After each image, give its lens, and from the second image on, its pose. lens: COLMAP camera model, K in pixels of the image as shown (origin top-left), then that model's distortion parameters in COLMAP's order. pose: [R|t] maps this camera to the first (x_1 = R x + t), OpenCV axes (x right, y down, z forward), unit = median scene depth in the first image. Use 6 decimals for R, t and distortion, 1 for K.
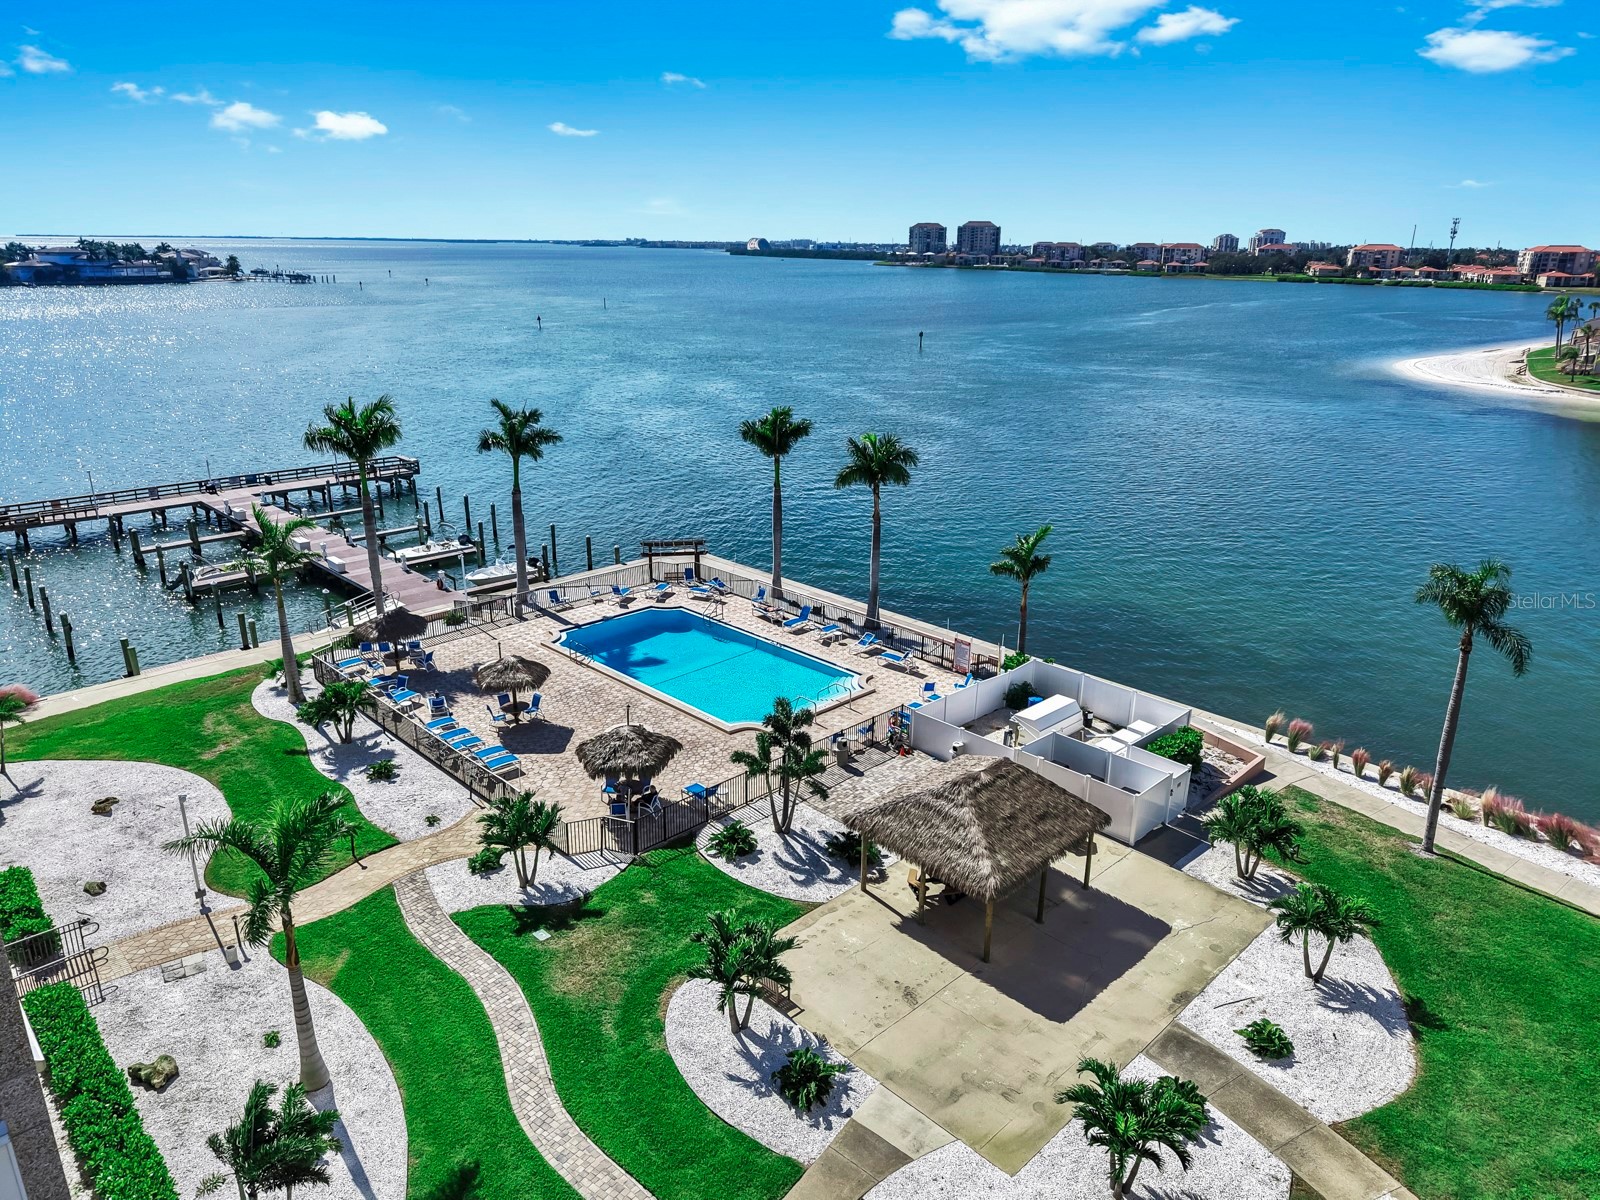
lens RADIAL K [[1069.0, 0, 800.0], [0, 1069.0, 600.0], [0, 0, 1]] dist [0.019476, -0.015978]
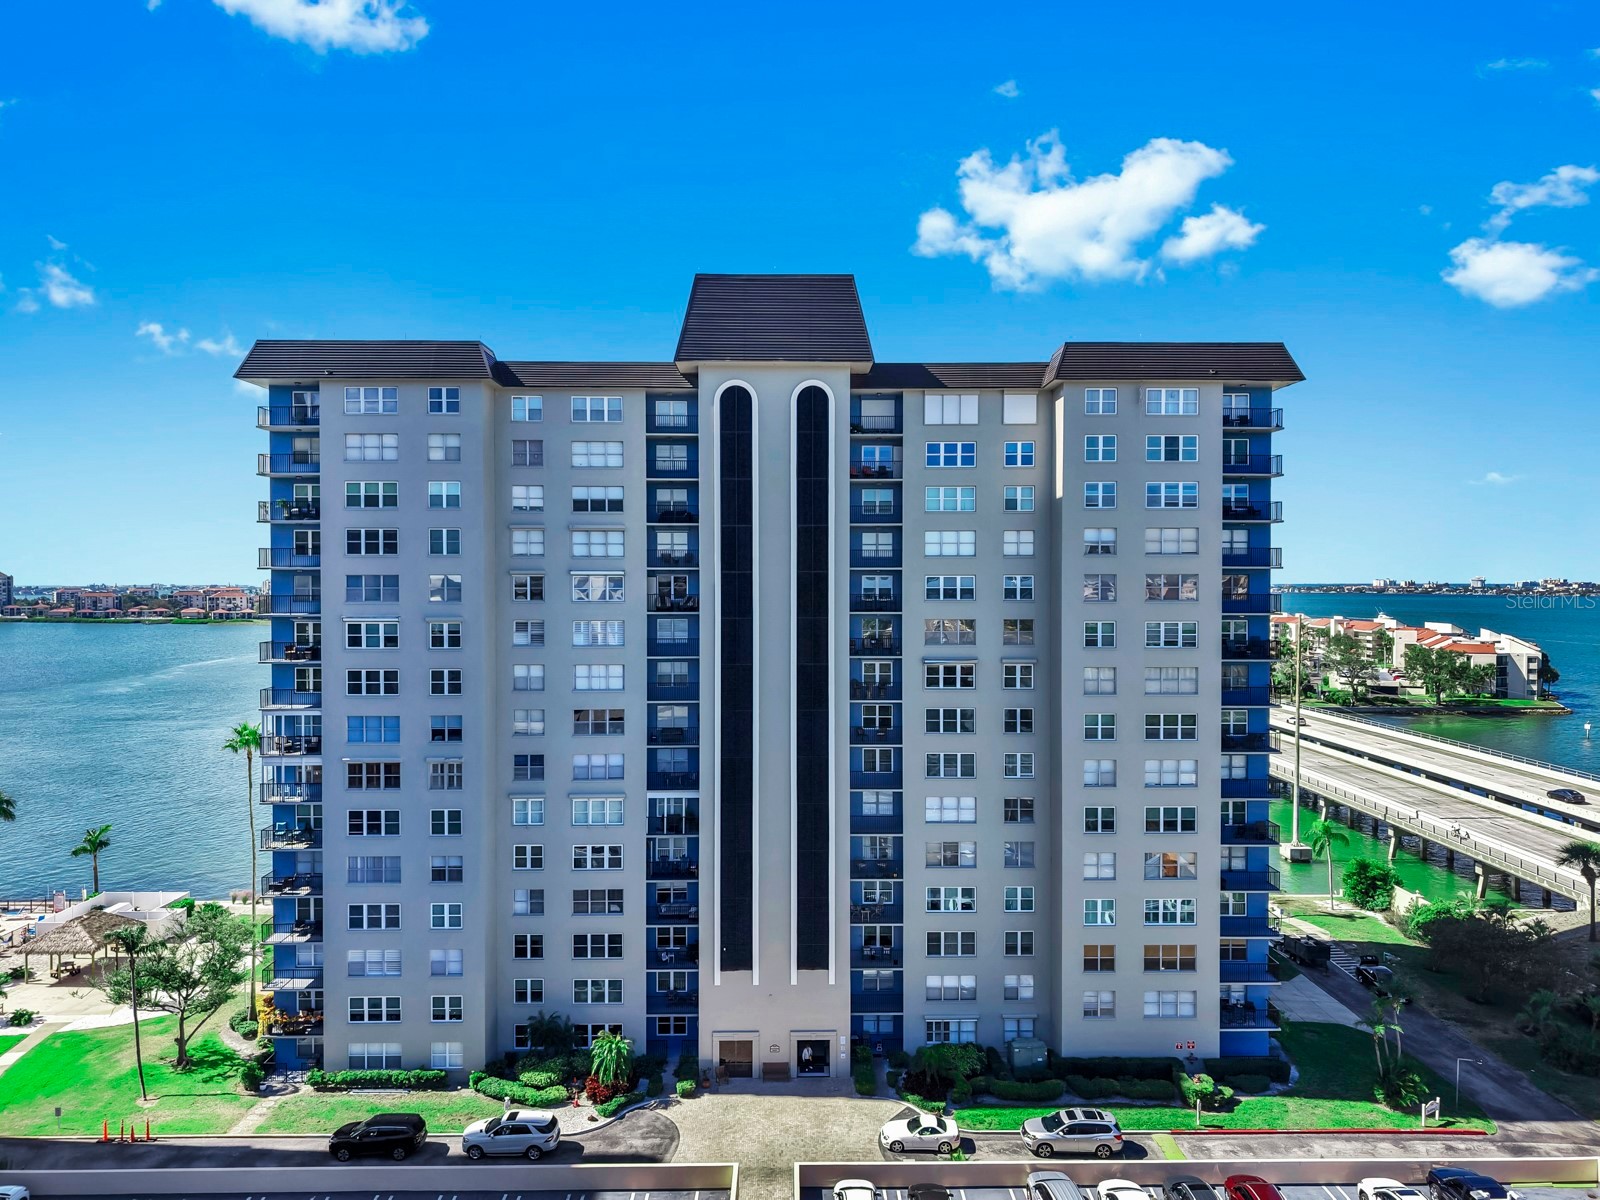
lens RADIAL K [[1069.0, 0, 800.0], [0, 1069.0, 600.0], [0, 0, 1]] dist [0.019476, -0.015978]
pose [[0.689295, -0.023079, 0.724113, -0.308658], [0.237046, 0.951662, -0.195316, 0.228826], [-0.684604, 0.306278, 0.661447, -1.309690]]
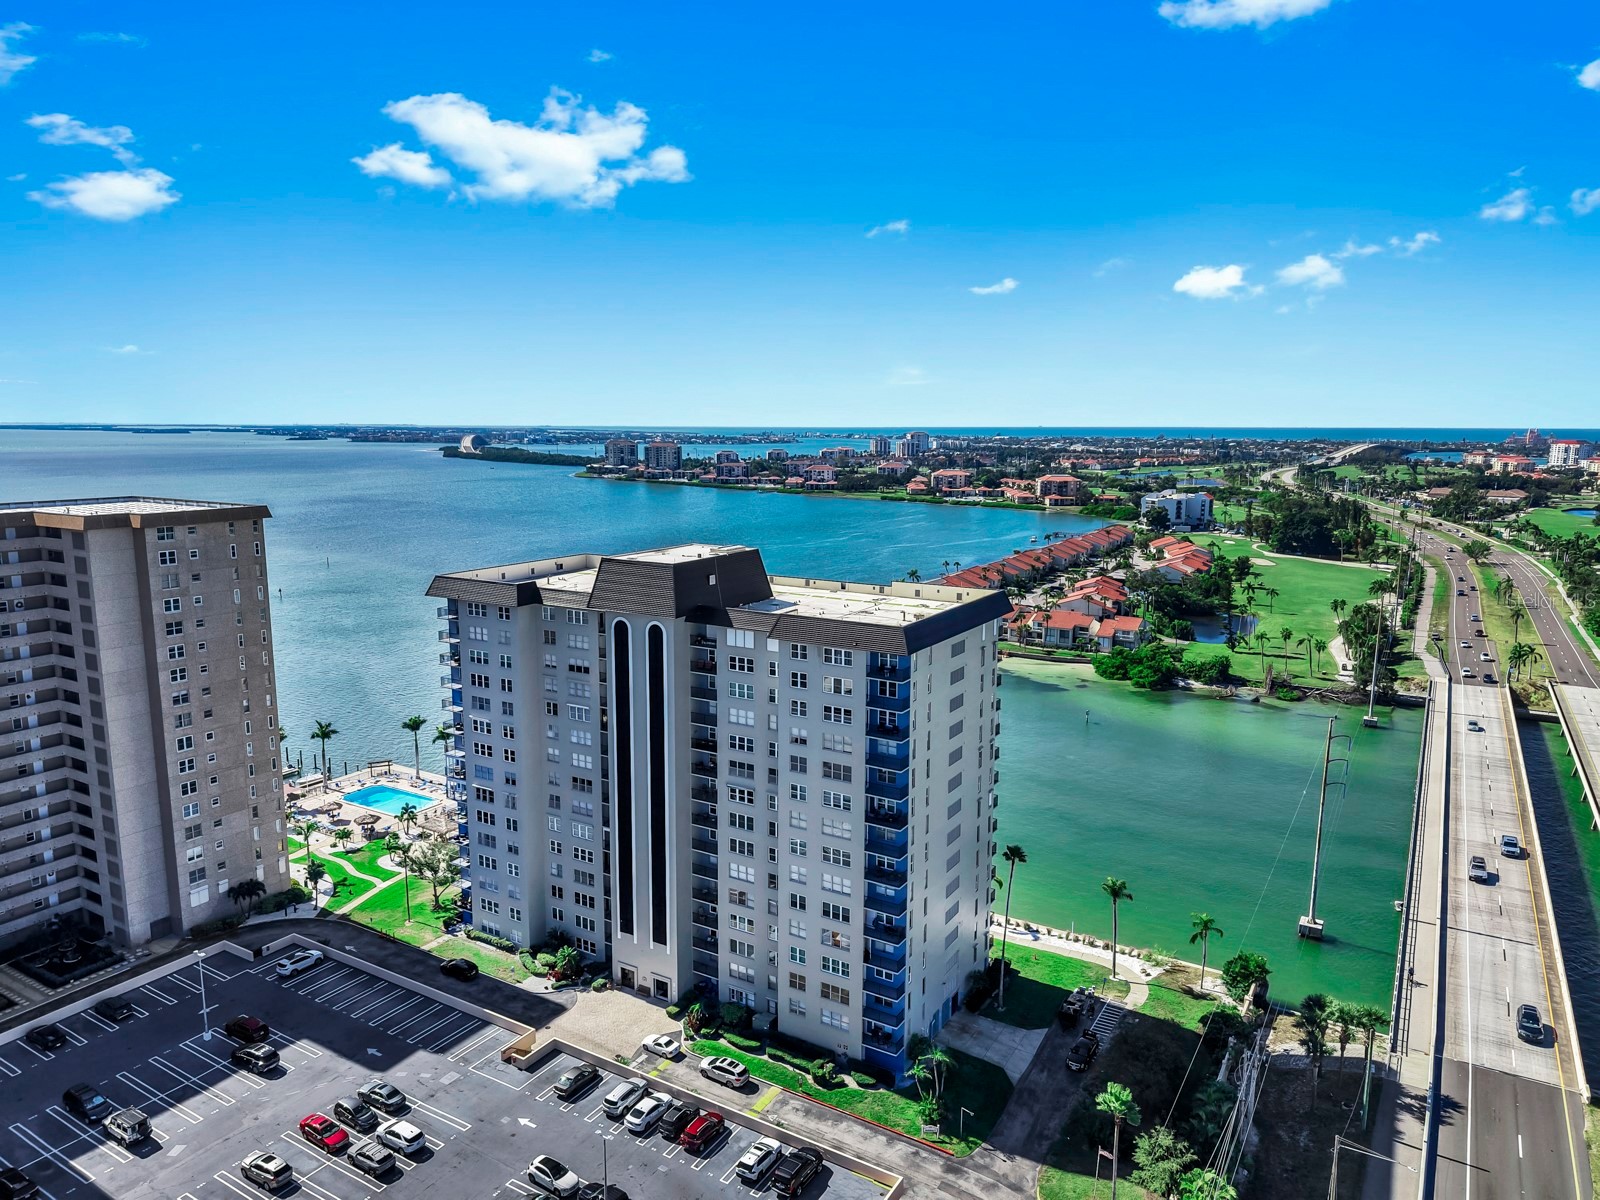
lens RADIAL K [[1066.7, 0, 798.7], [0, 1066.7, 596.4], [0, 0, 1]] dist [0.034474, -0.038662]
pose [[0.968679, -0.046106, 0.243997, 0.373487], [0.084291, 0.985321, -0.148453, 0.036801], [-0.233571, 0.164370, 0.958346, -2.718744]]
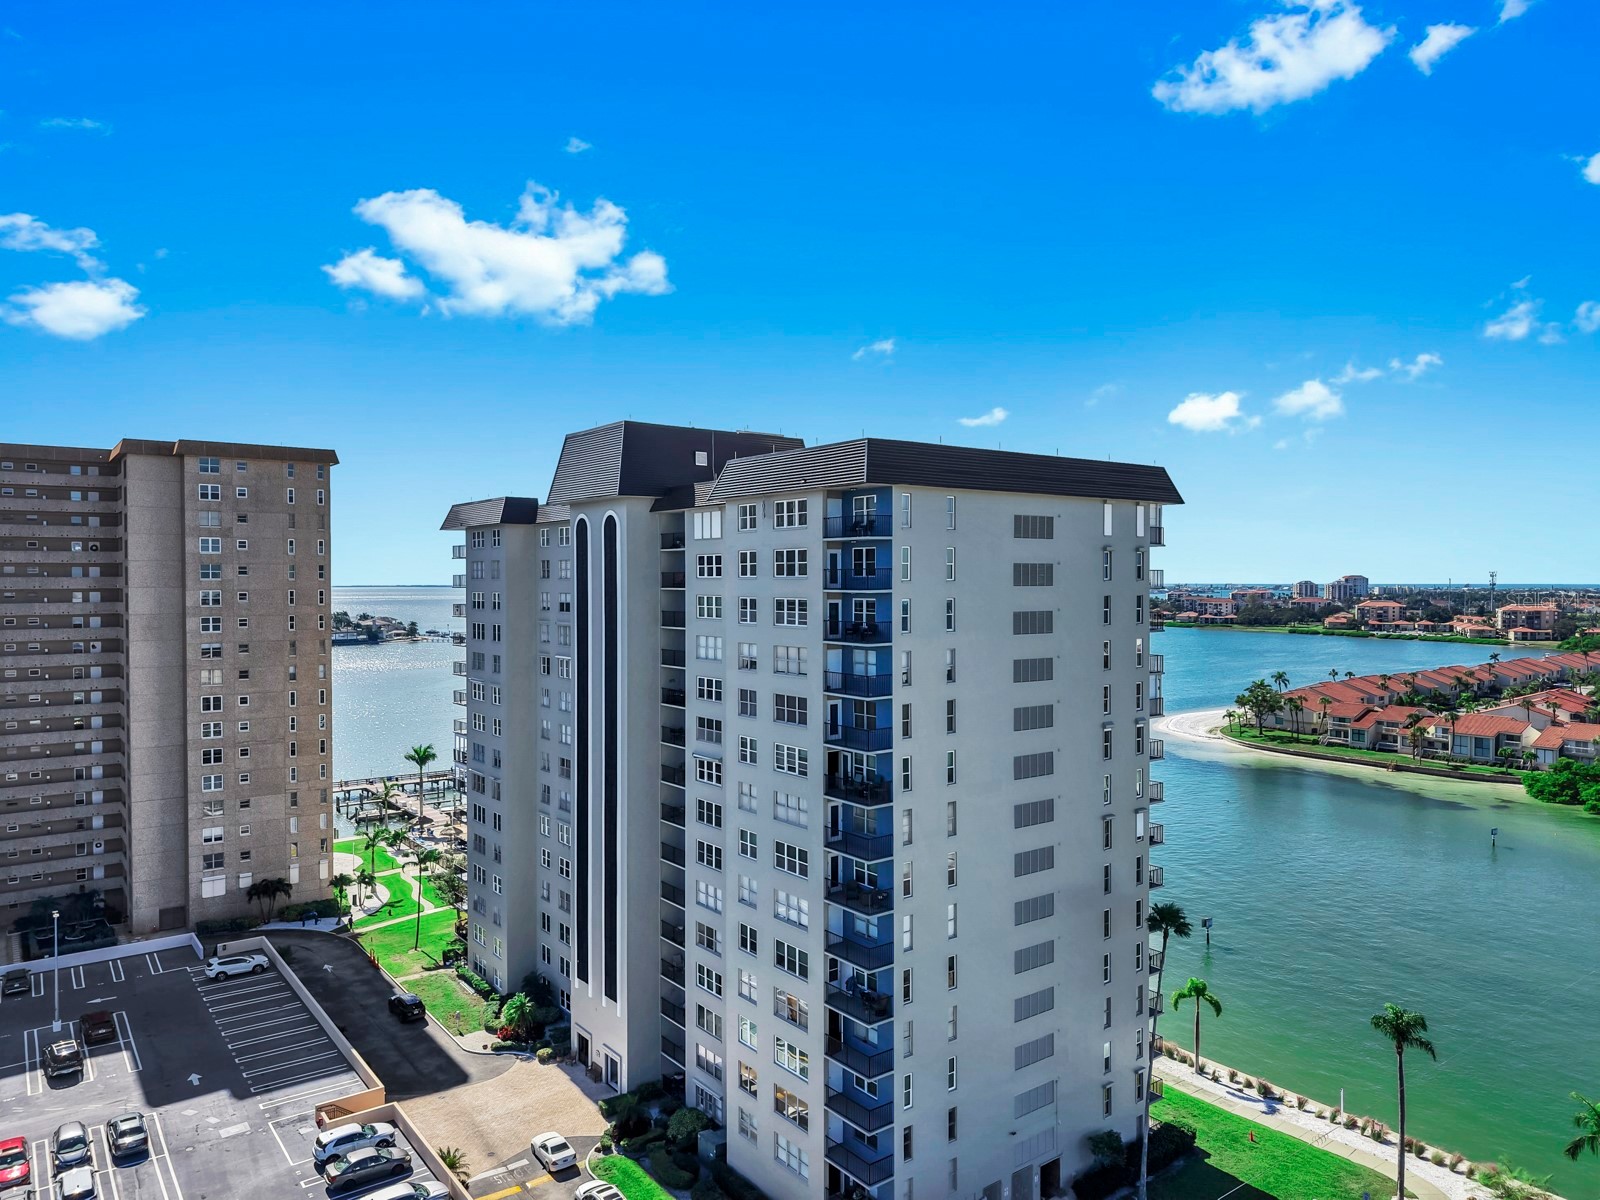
lens RADIAL K [[1069.1, 0, 800.5], [0, 1069.1, 596.3], [0, 0, 1]] dist [0.030217, -0.031877]
pose [[0.992100, -0.009370, -0.125101, 1.073982], [-0.029141, 0.952716, -0.302460, 0.309153], [0.122020, 0.303716, 0.944917, -1.936308]]
